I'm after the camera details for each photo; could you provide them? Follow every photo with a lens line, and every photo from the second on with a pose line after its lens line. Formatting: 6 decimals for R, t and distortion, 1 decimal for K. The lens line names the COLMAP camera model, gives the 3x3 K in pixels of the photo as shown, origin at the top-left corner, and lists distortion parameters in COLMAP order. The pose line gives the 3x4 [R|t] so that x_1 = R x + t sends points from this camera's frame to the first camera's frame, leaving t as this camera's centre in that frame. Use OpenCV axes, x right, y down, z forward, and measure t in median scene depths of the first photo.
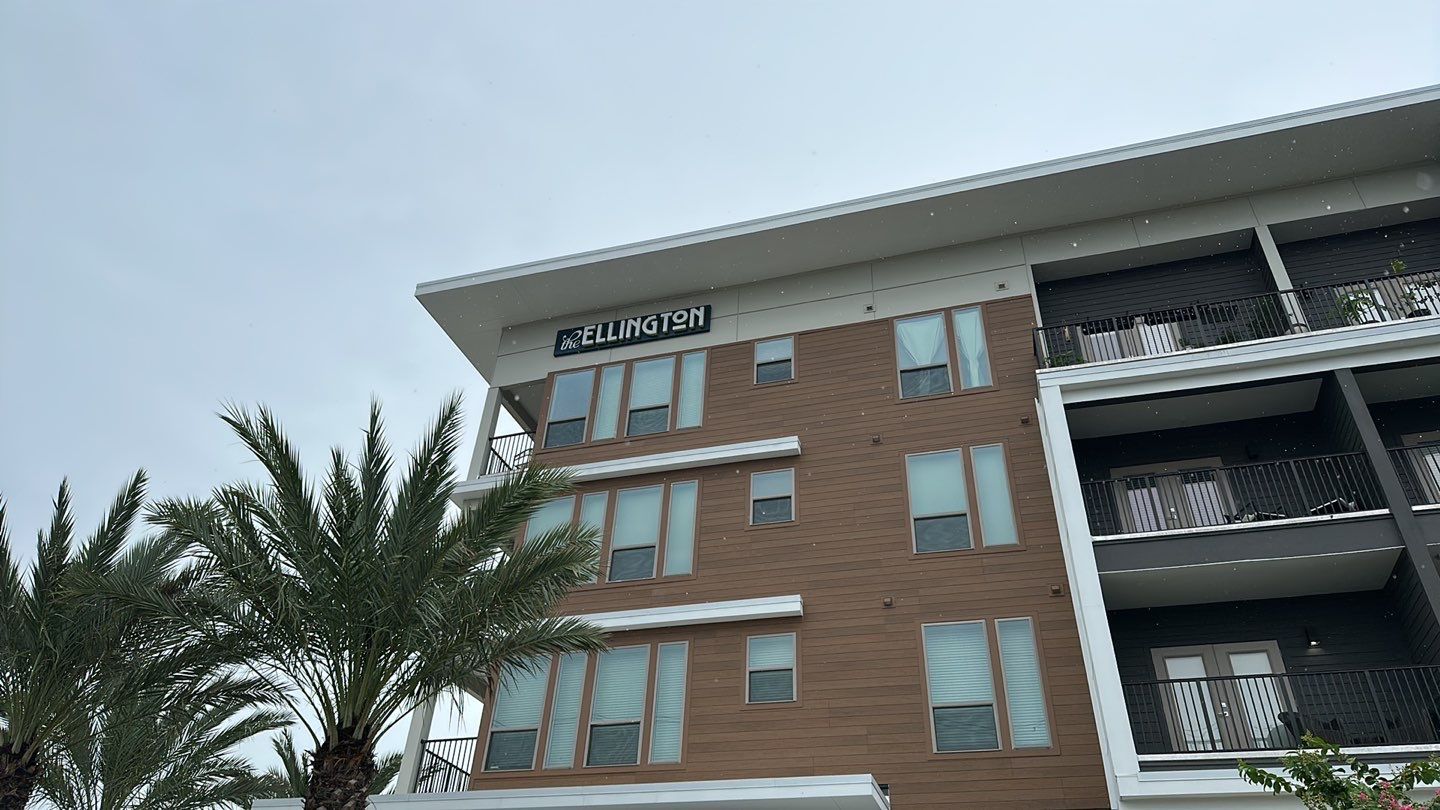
lens RADIAL K [[957.8, 0, 719.1], [0, 957.8, 401.1], [0, 0, 1]] dist [0.070633, -0.097838]
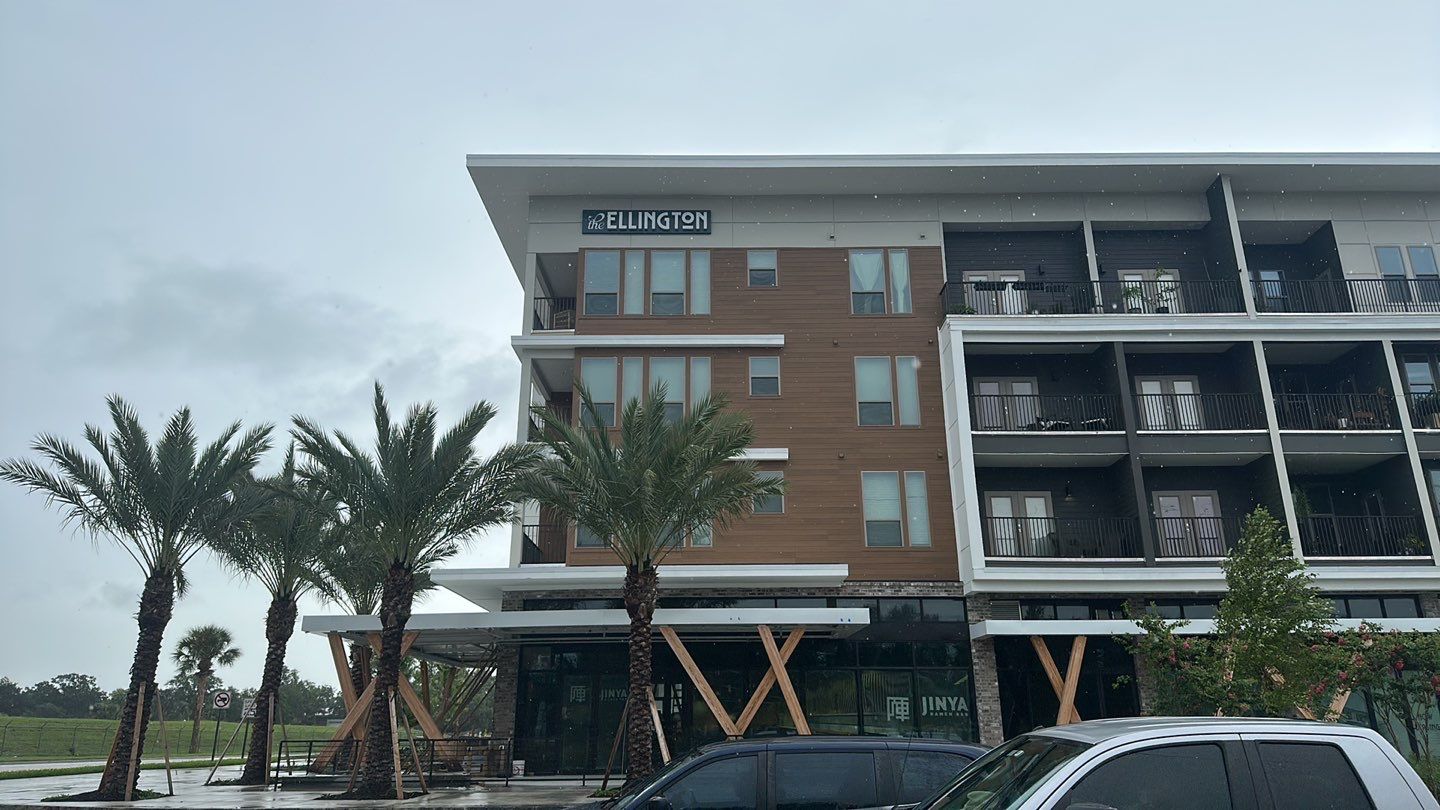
lens RADIAL K [[957.8, 0, 709.0], [0, 957.8, 414.8], [0, 0, 1]] dist [0.070633, -0.097838]
pose [[0.950094, 0.047351, 0.308351, -0.449544], [-0.142964, 0.944601, 0.295449, -0.250871], [-0.277279, -0.324787, 0.904229, -0.305261]]
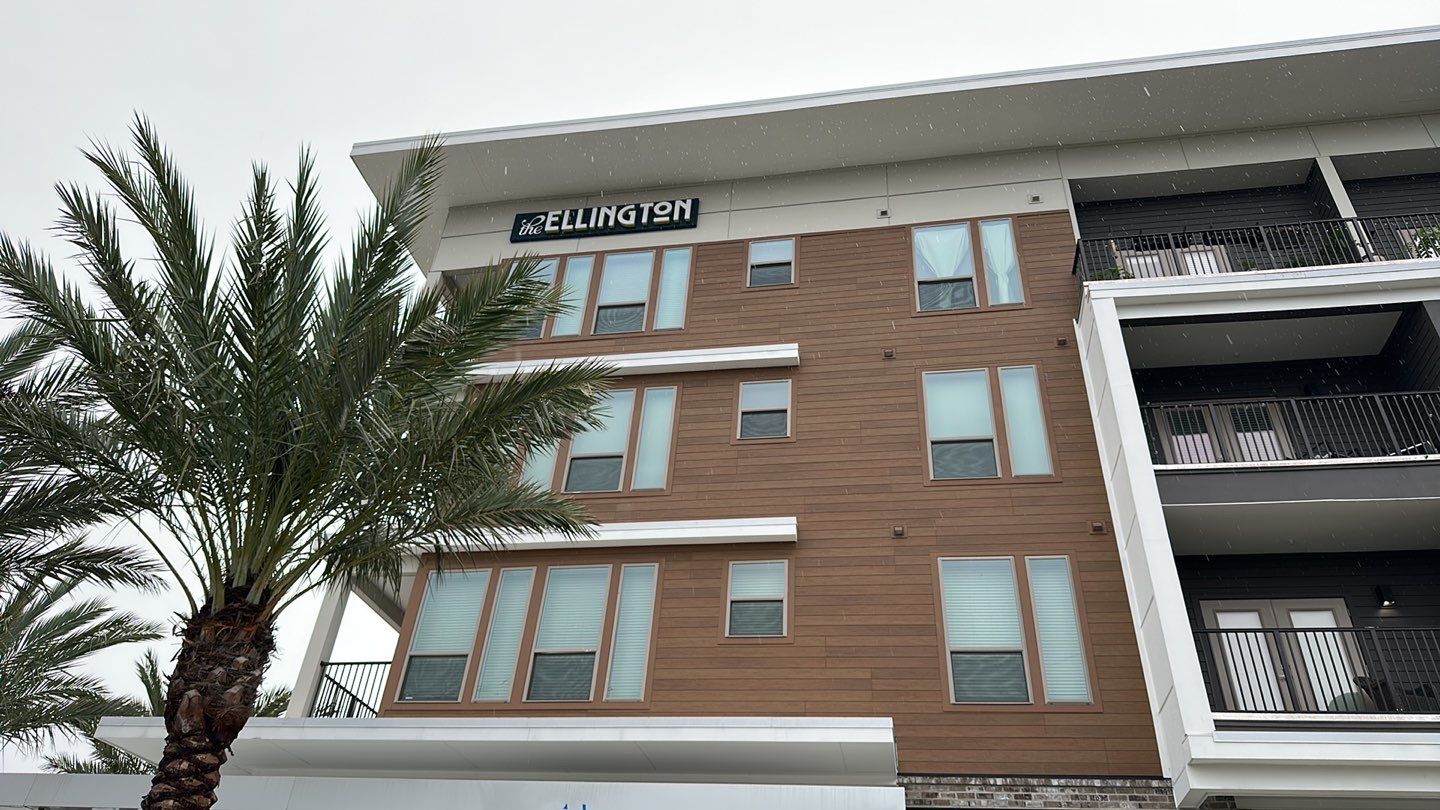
lens RADIAL K [[957.8, 0, 717.7], [0, 957.8, 412.0], [0, 0, 1]] dist [0.070633, -0.097838]
pose [[0.992363, 0.085815, 0.088613, -0.058736], [-0.086980, 0.996166, 0.009362, 0.092915], [-0.087470, -0.016998, 0.996022, 0.140979]]
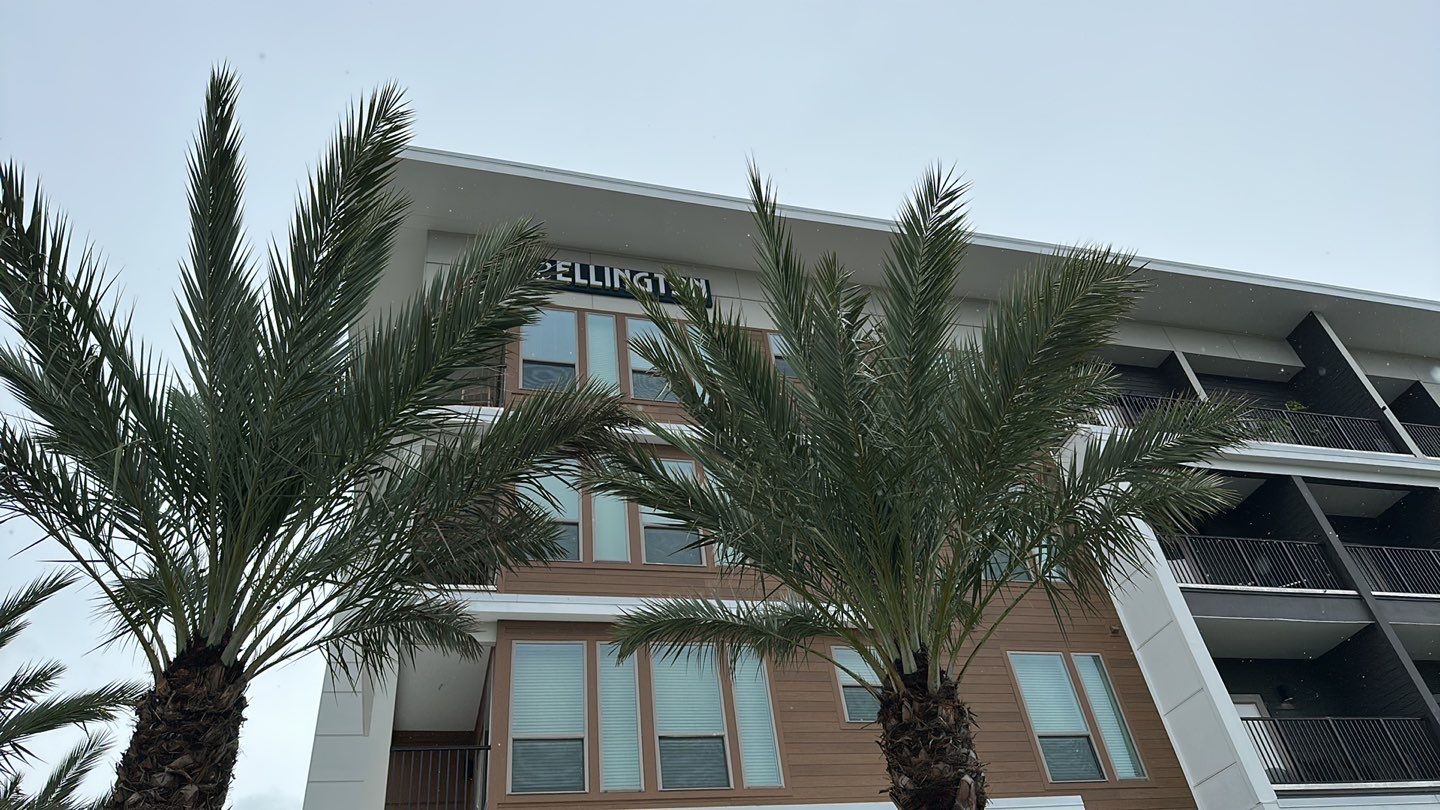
lens RADIAL K [[957.8, 0, 706.7], [0, 957.8, 429.3], [0, 0, 1]] dist [0.070633, -0.097838]
pose [[0.834825, 0.225308, 0.502298, -0.473493], [-0.190042, 0.974271, -0.121162, 0.157427], [-0.516673, 0.005692, 0.856164, 0.274284]]
